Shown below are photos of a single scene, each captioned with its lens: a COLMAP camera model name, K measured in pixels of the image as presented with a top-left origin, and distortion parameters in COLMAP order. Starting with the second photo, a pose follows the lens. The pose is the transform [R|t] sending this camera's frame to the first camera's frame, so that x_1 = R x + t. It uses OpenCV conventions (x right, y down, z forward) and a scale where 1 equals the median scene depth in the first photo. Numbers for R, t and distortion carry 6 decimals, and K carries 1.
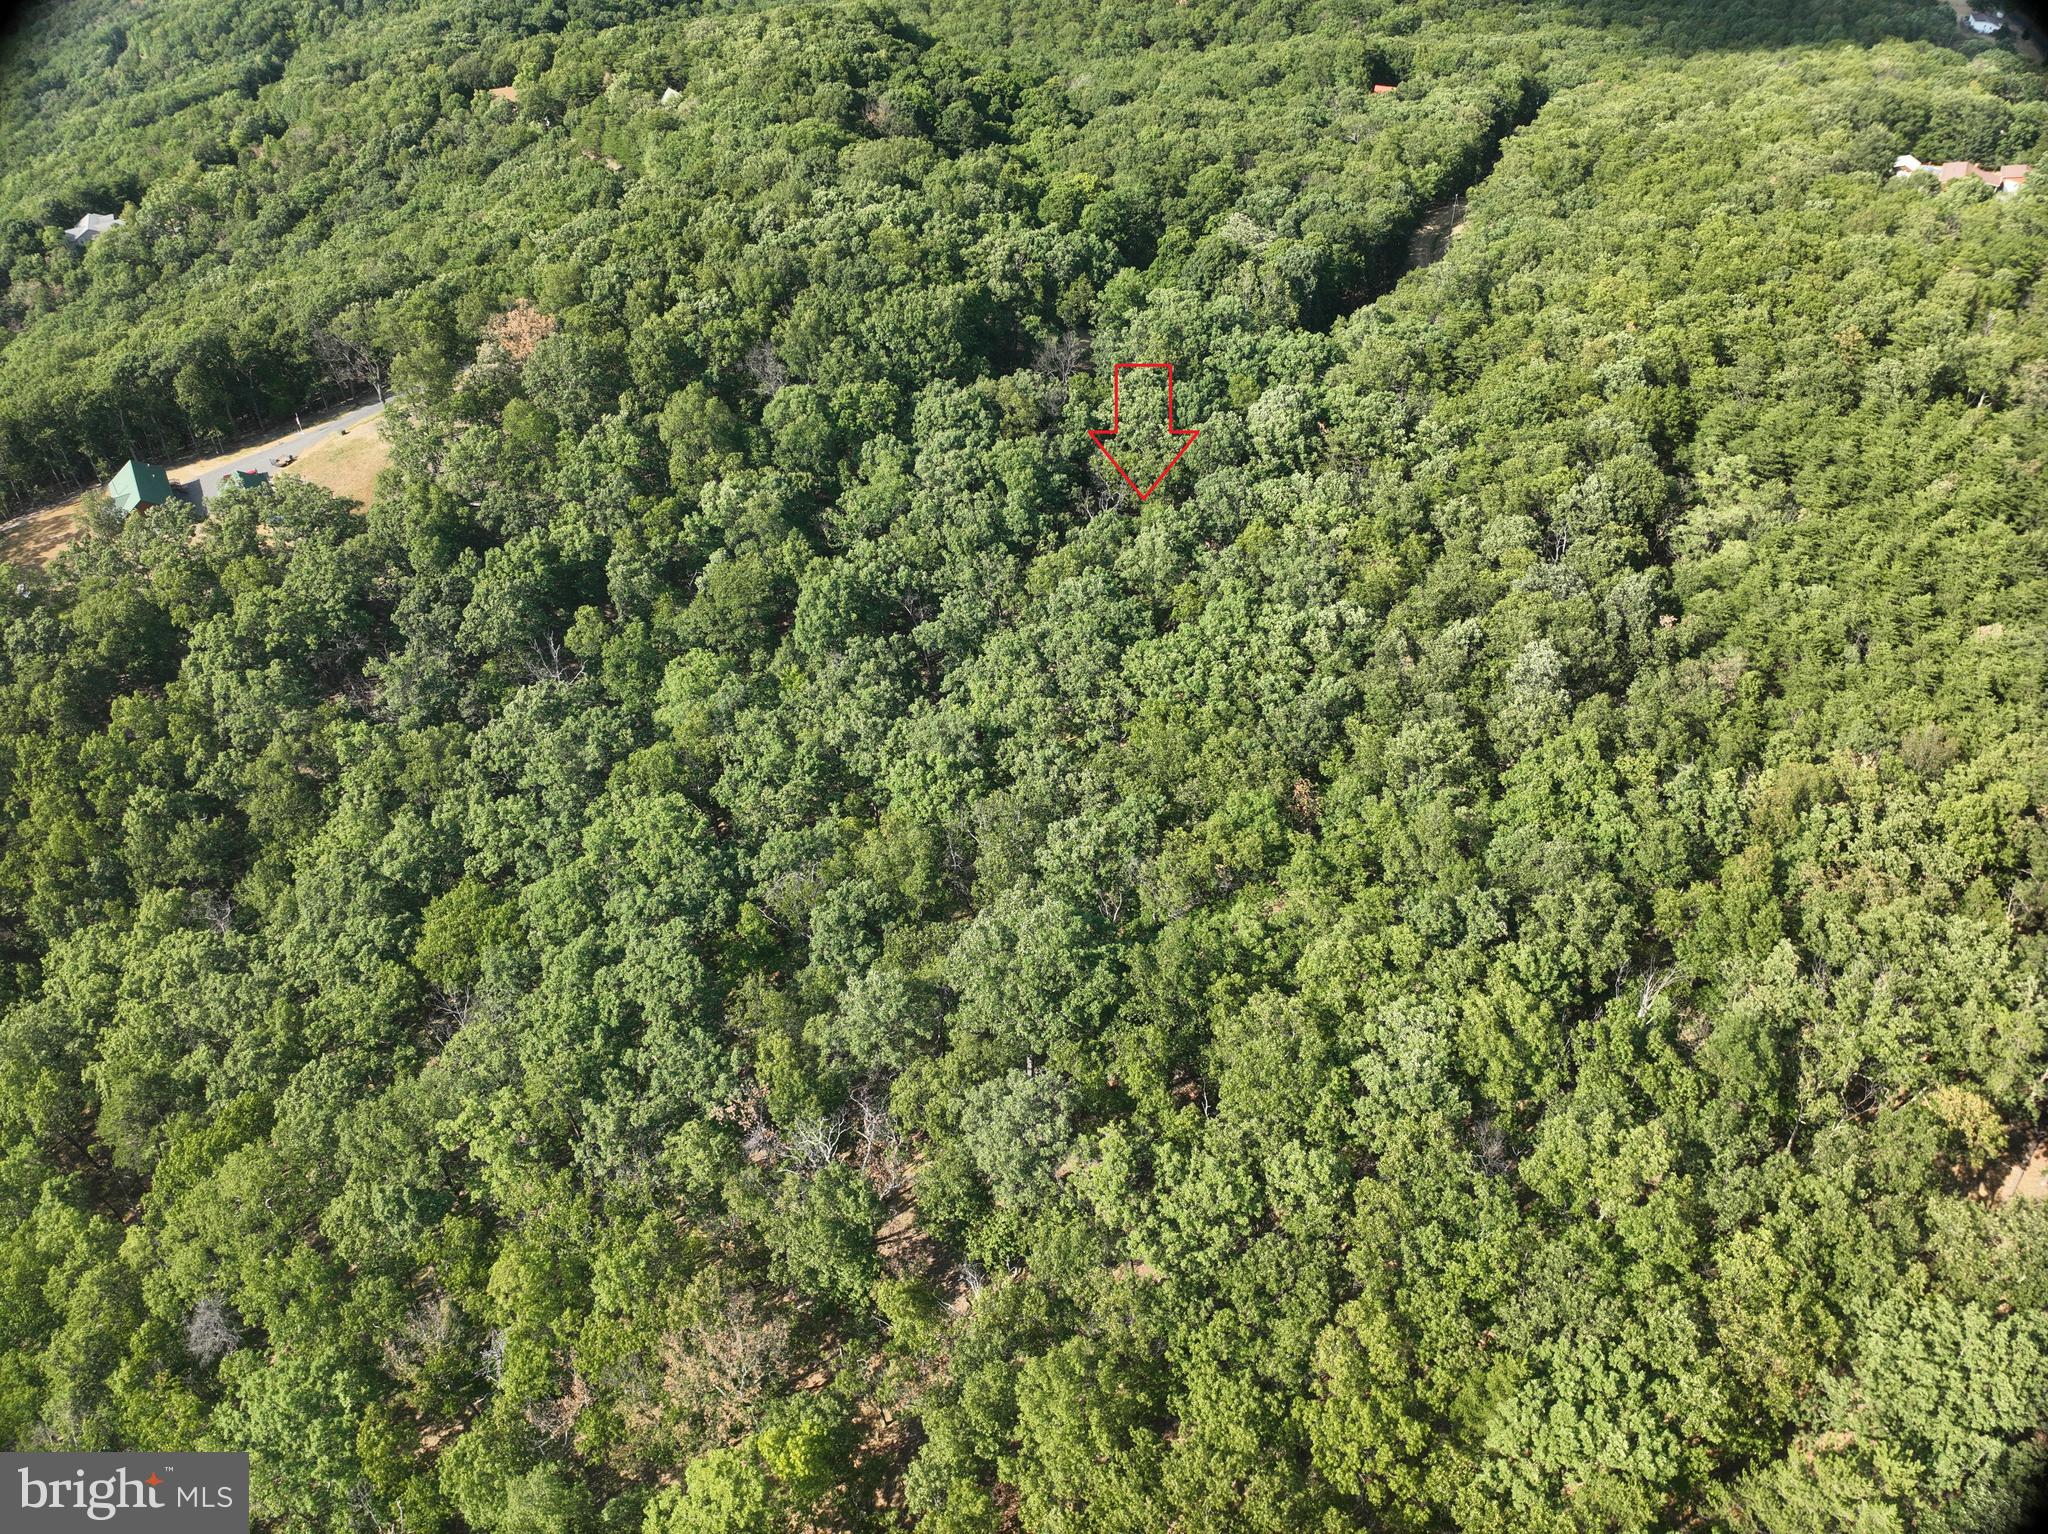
lens RADIAL K [[1416.7, 0, 1030.4], [0, 1416.7, 758.5], [0, 0, 1]] dist [-0.094133, -0.017602]
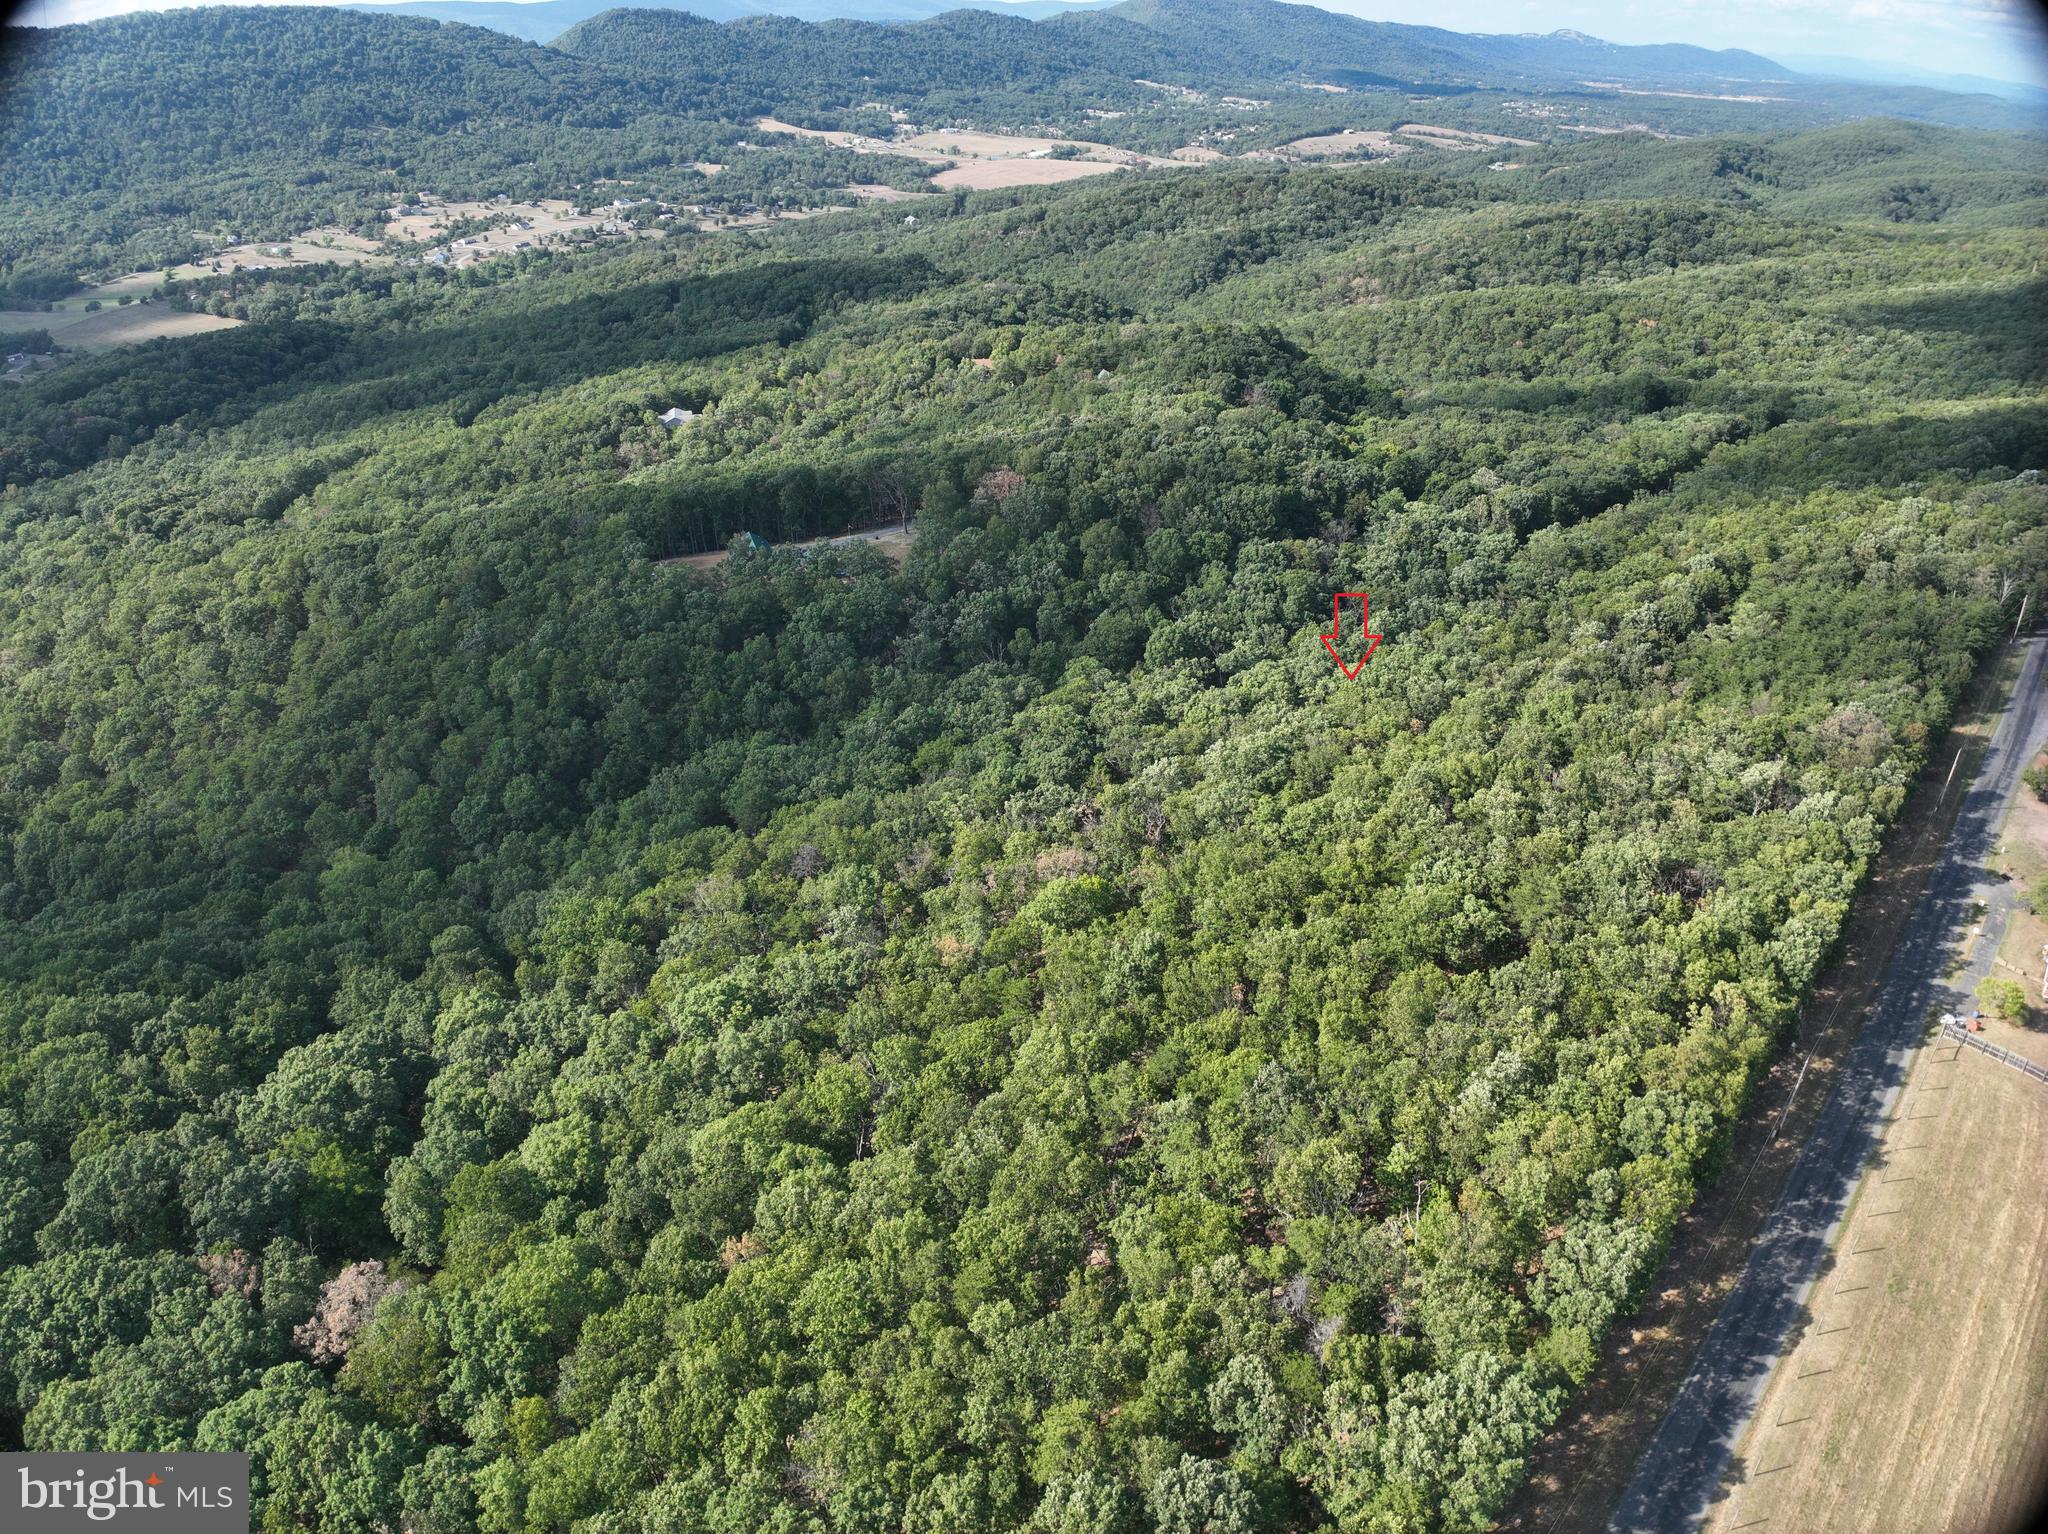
lens RADIAL K [[1416.7, 0, 1030.4], [0, 1416.7, 758.5], [0, 0, 1]] dist [-0.094133, -0.017602]
pose [[0.961935, 0.128734, -0.241059, 0.101488], [-0.176483, 0.966124, -0.188303, 0.308582], [0.208652, 0.223678, 0.952067, -0.492655]]
